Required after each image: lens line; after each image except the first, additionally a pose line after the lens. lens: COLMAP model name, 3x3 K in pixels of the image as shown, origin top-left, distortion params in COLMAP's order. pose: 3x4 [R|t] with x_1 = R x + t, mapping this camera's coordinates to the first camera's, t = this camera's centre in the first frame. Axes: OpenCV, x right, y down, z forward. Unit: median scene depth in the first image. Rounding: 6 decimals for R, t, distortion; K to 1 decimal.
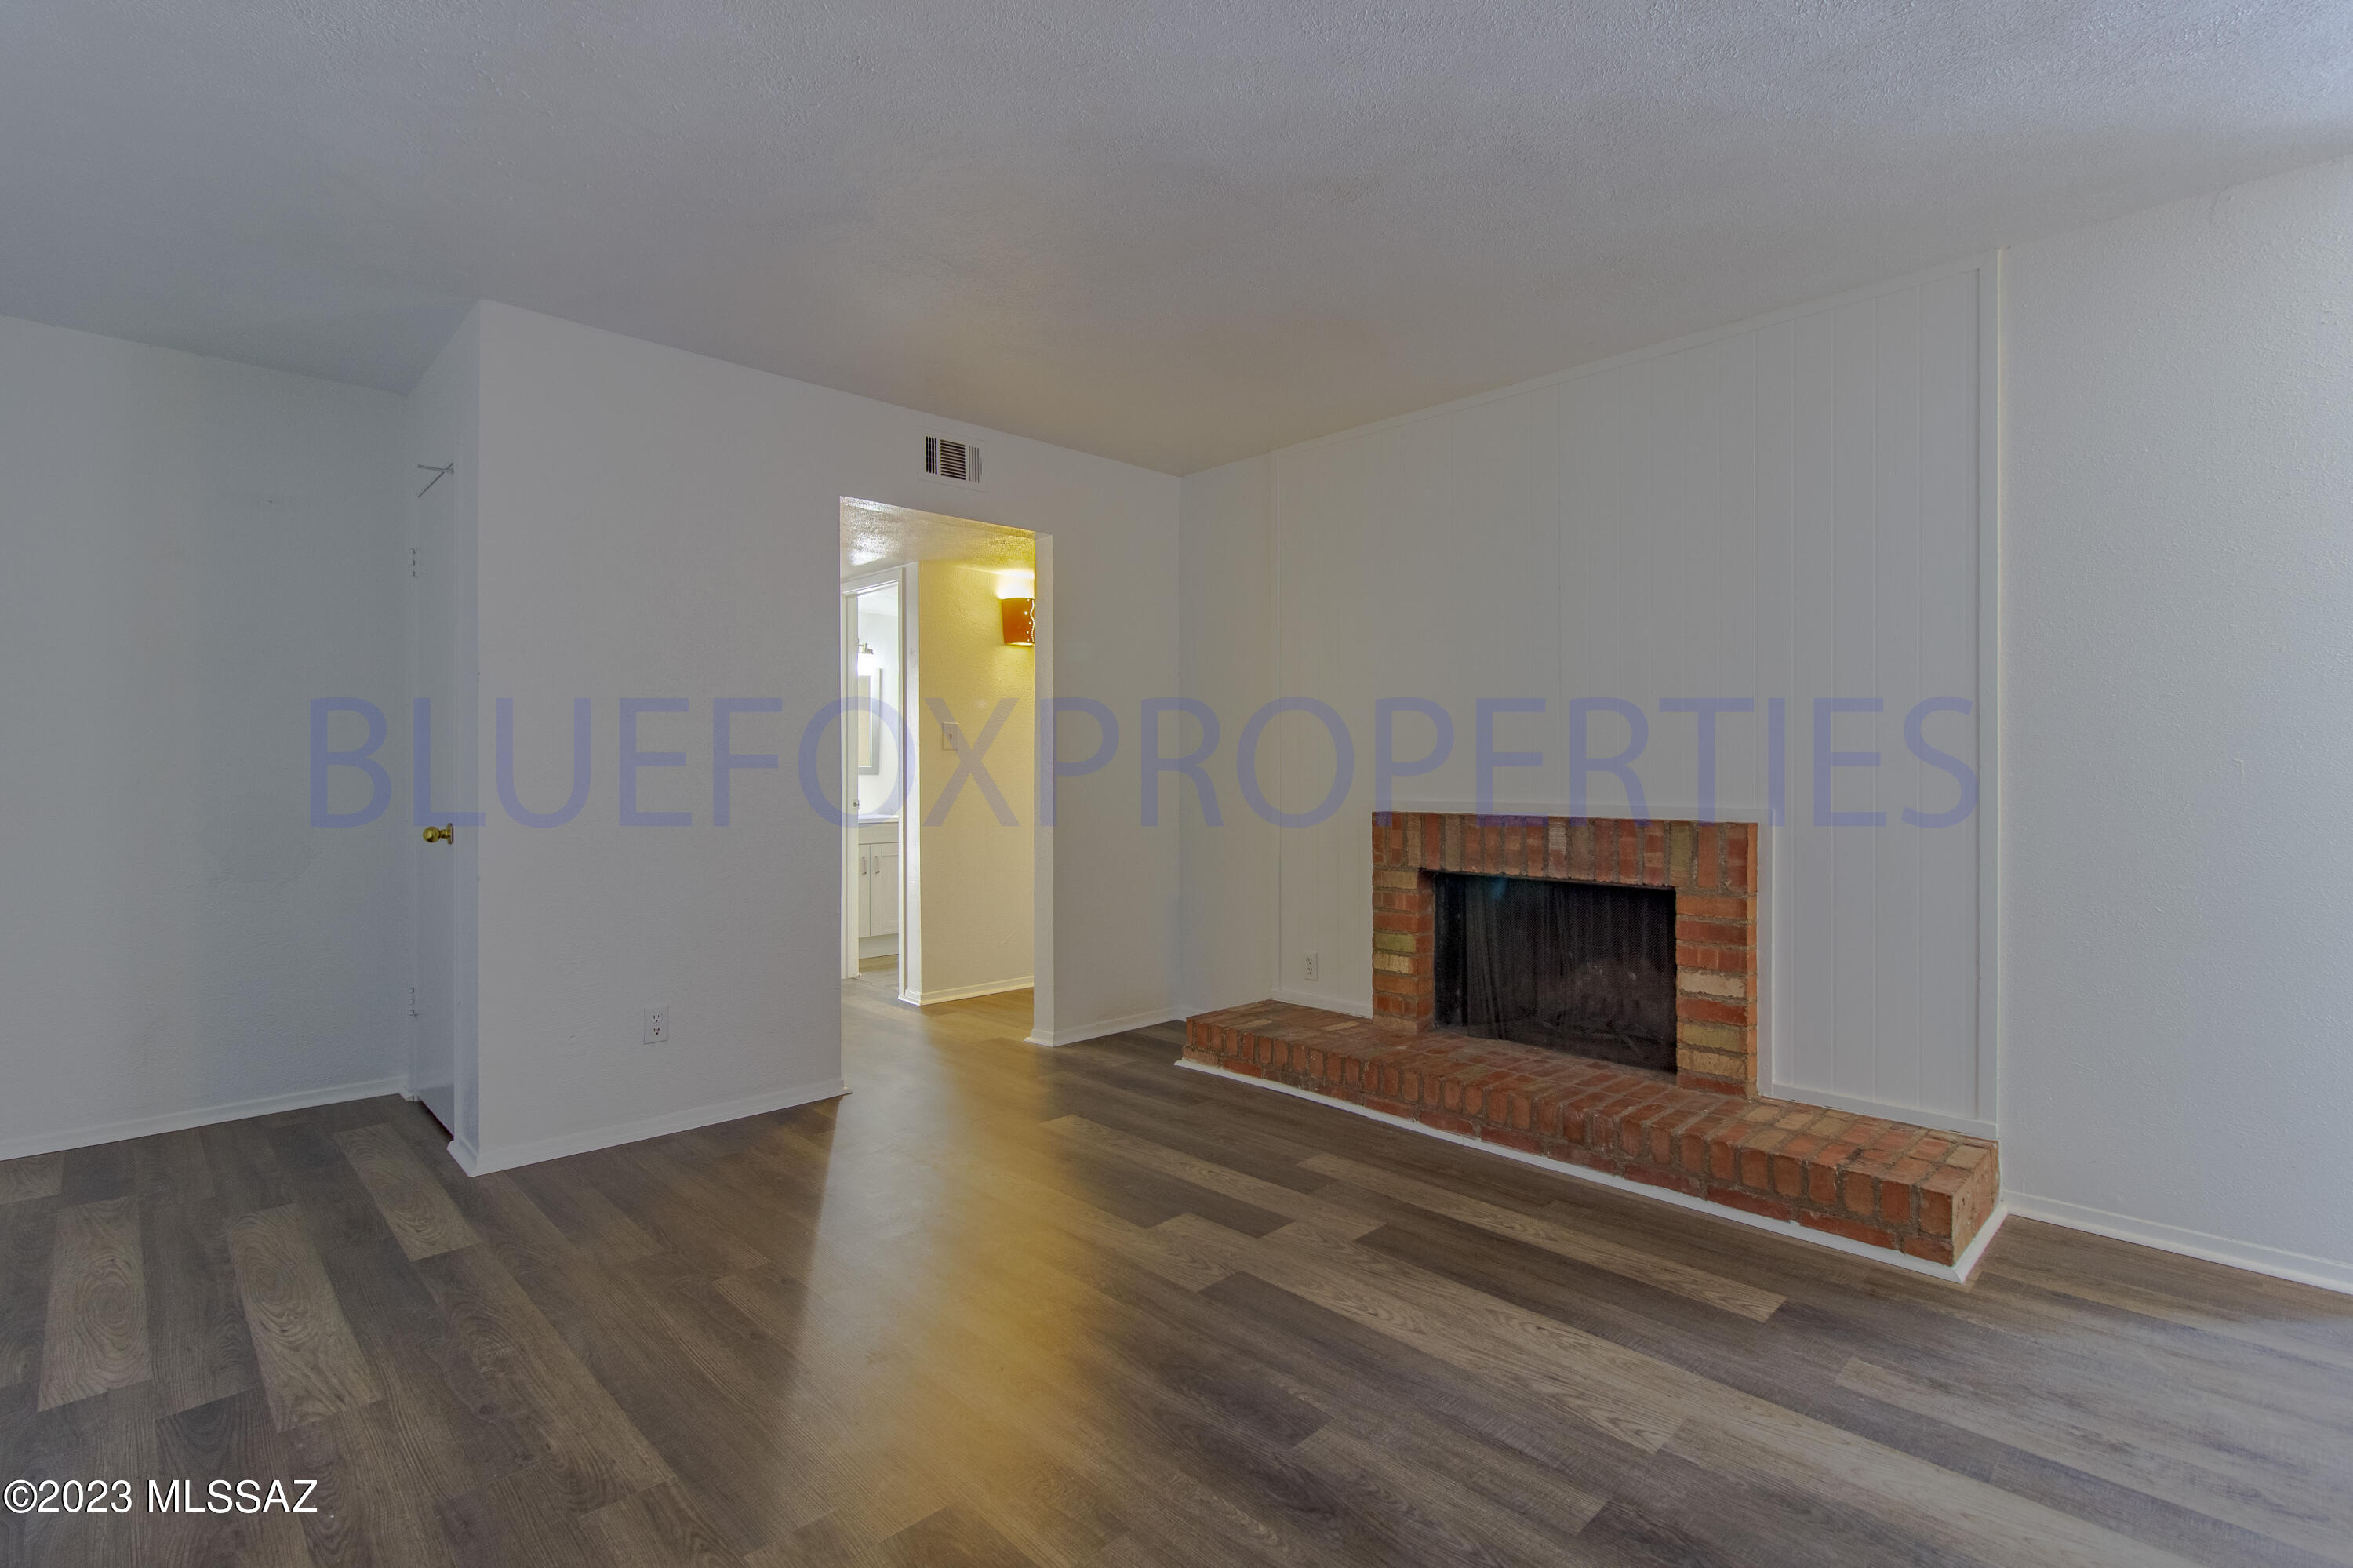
lens RADIAL K [[1054.6, 0, 1176.5], [0, 1054.6, 784.0], [0, 0, 1]] dist [-0.002109, -0.000067]
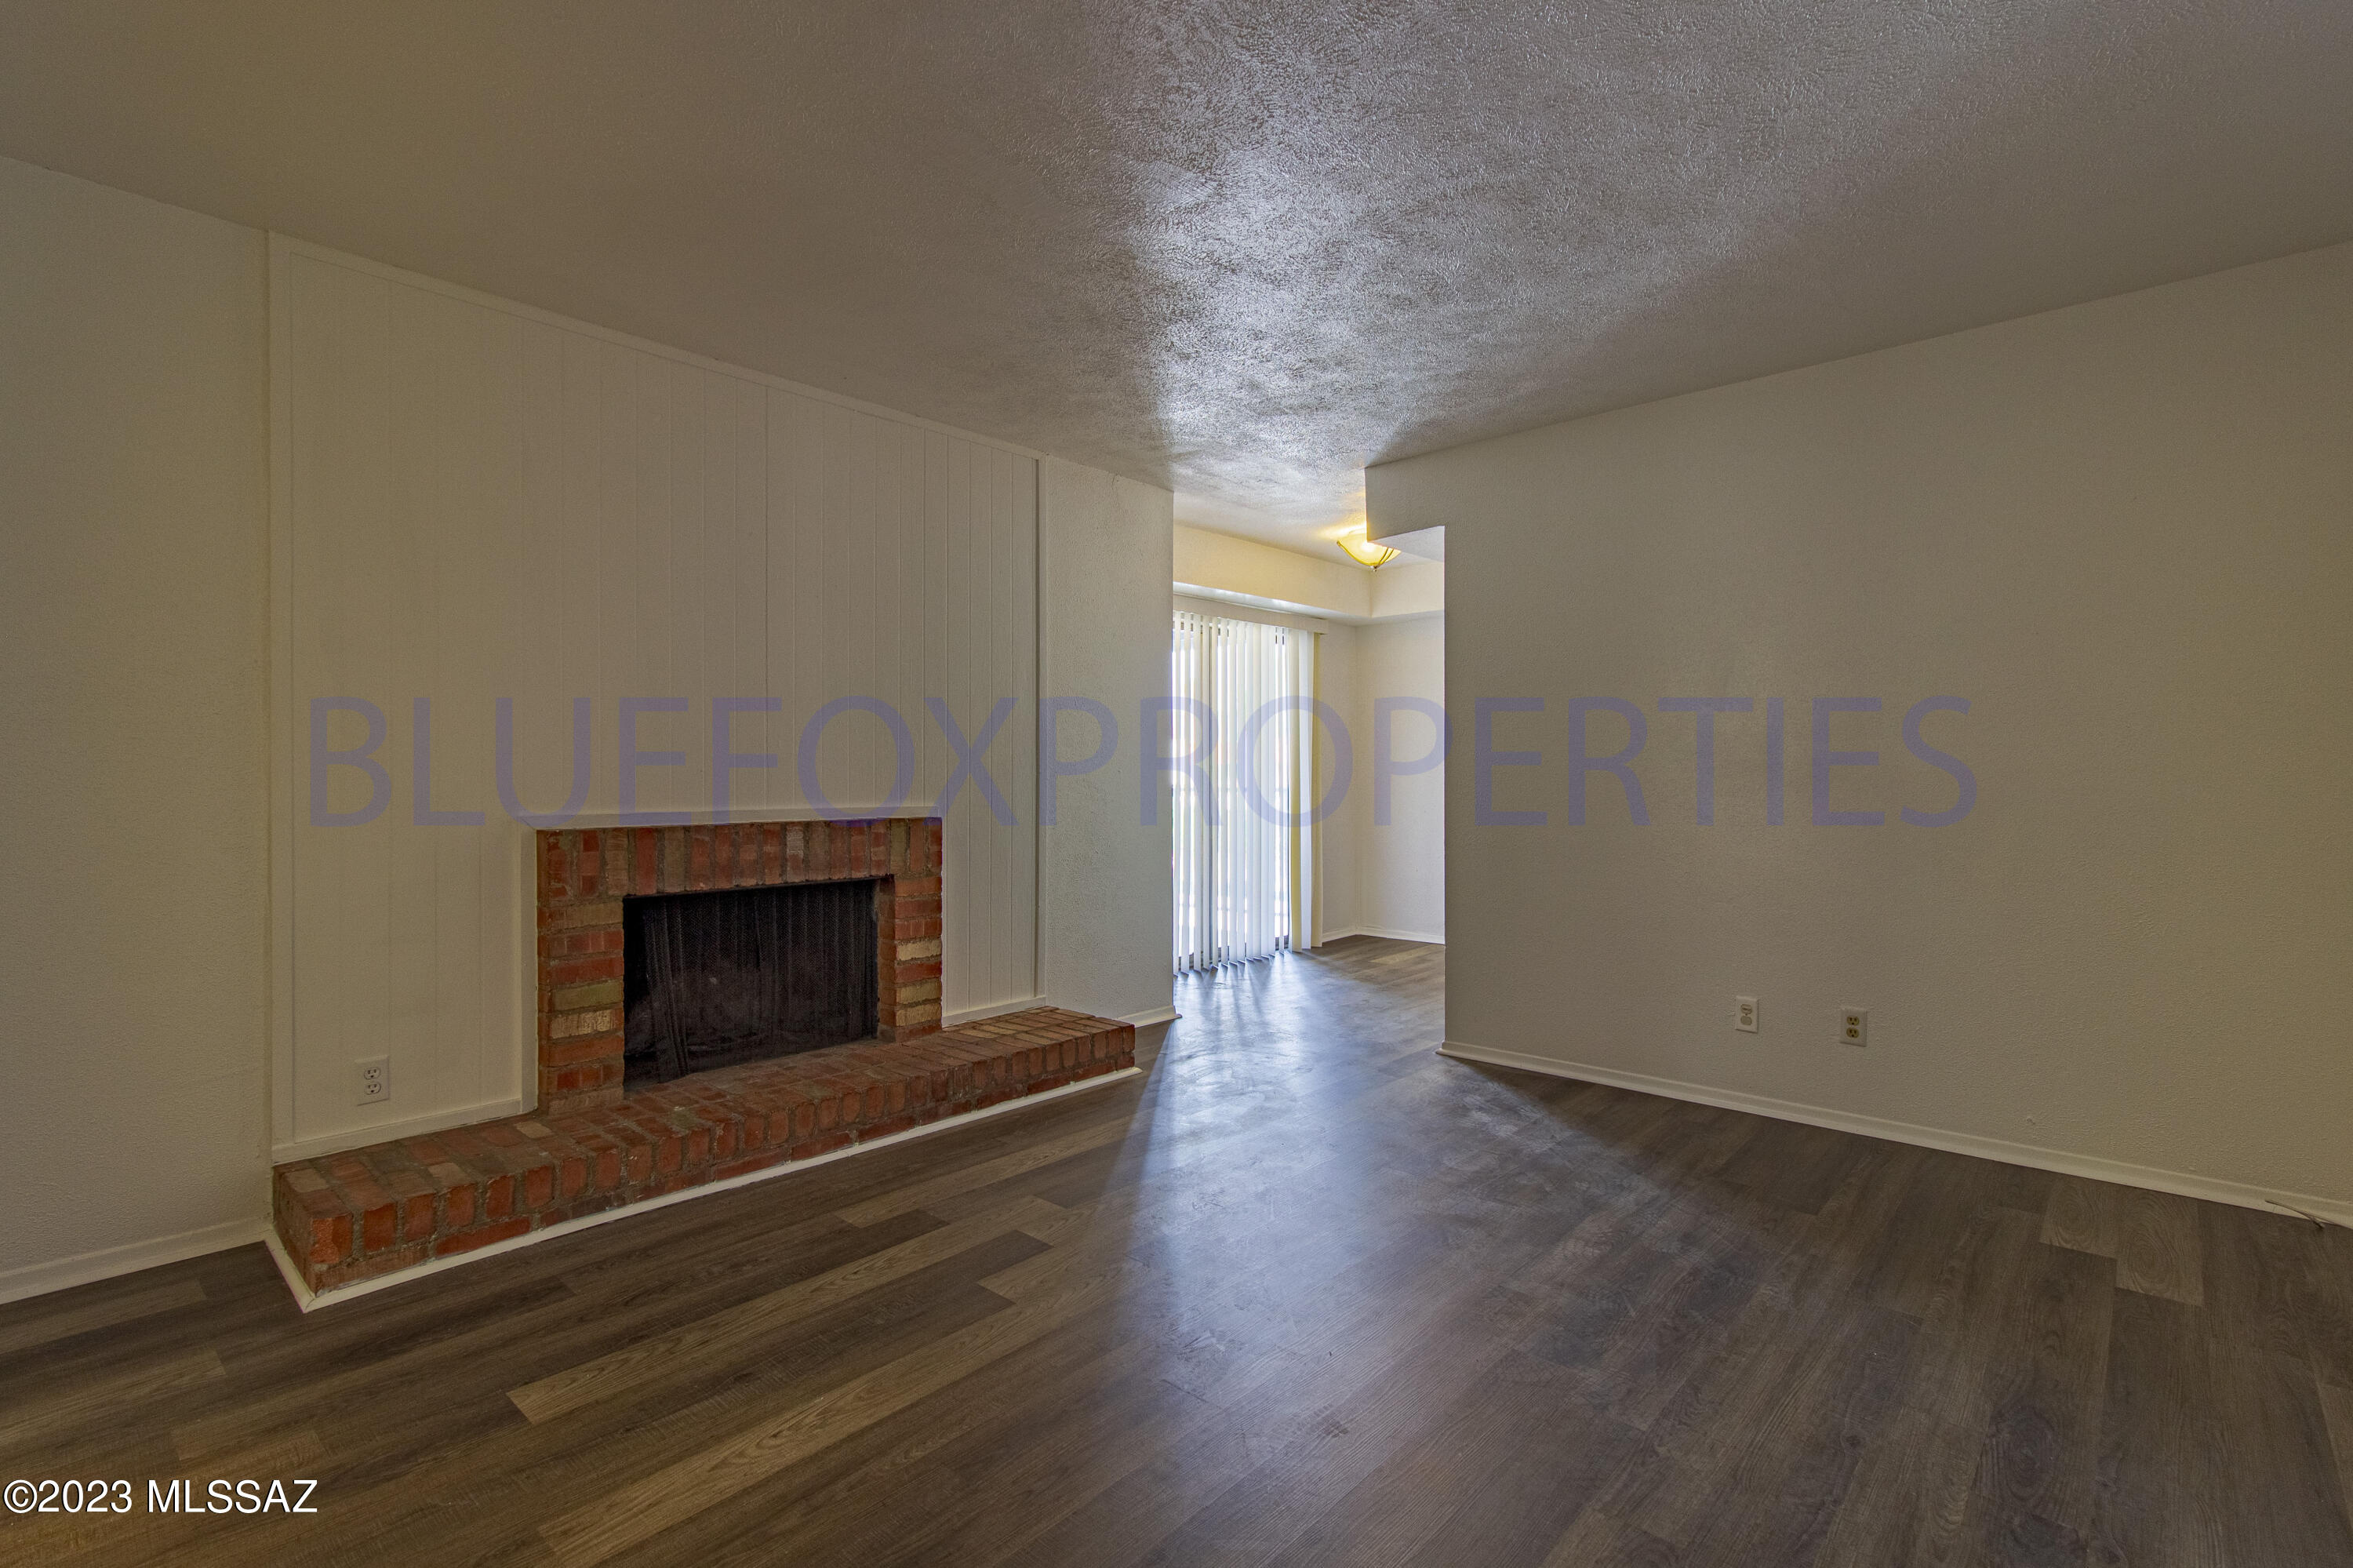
lens RADIAL K [[1095.0, 0, 1176.5], [0, 1095.0, 784.0], [0, 0, 1]] dist [0.003494, 0.000486]
pose [[-0.039096, -0.009219, 0.999193, -0.707604], [0.010487, 0.999899, 0.009636, -0.011265], [-0.999180, 0.010856, -0.038995, 0.680458]]
